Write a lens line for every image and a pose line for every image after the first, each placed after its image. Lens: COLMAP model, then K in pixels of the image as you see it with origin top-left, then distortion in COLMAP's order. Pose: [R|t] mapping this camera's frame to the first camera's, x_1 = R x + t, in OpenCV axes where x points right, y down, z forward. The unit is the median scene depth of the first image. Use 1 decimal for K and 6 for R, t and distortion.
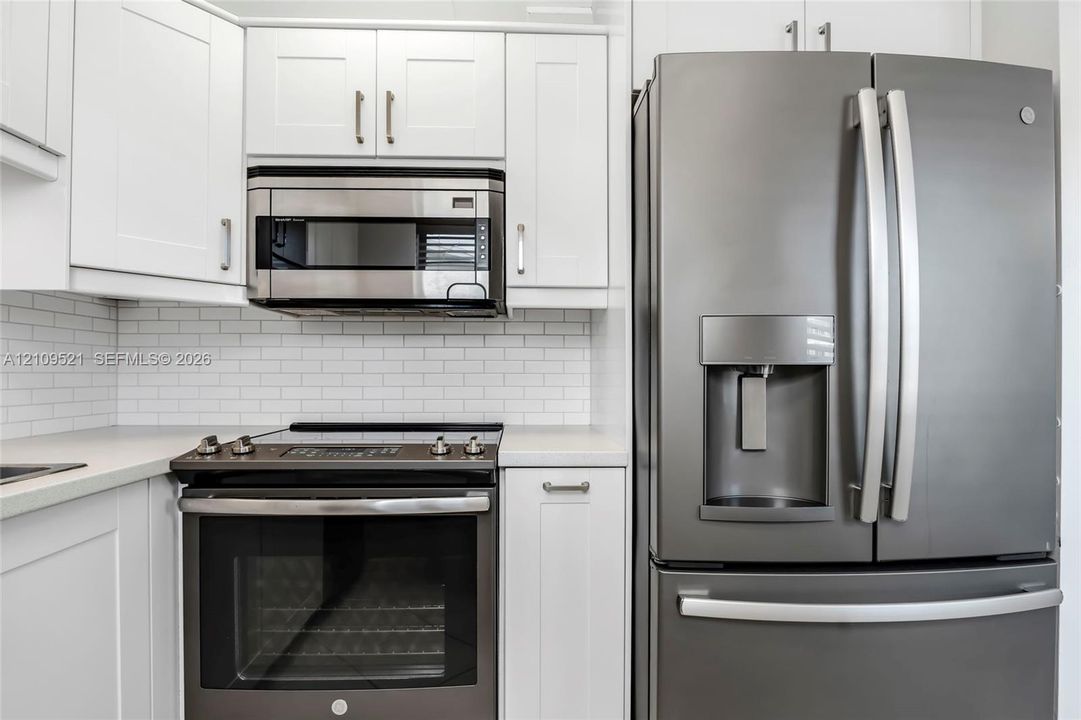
lens RADIAL K [[513.4, 0, 540.5], [0, 513.4, 360.0], [0, 0, 1]] dist [0.000243, 0.000071]
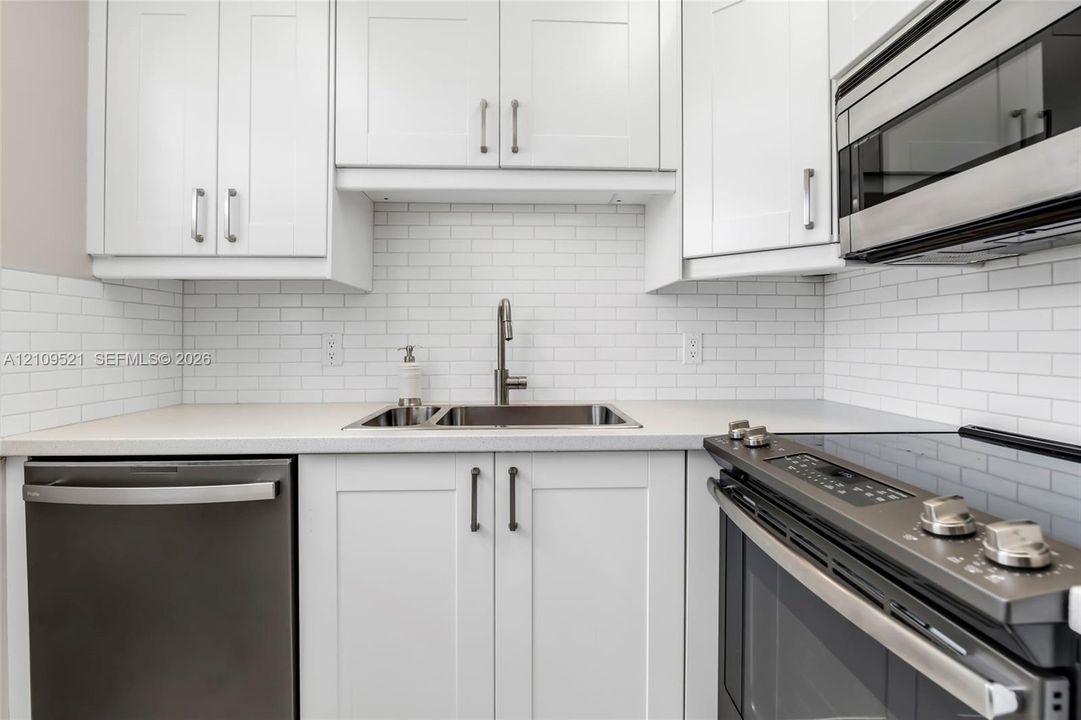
lens RADIAL K [[518.7, 0, 543.1], [0, 518.7, 333.1], [0, 0, 1]] dist [-0.002445, -0.000404]
pose [[0.011951, -0.016214, -0.999797, 0.228430], [0.022074, 0.999629, -0.015948, 0.000738], [0.999685, -0.021879, 0.012304, 0.529633]]
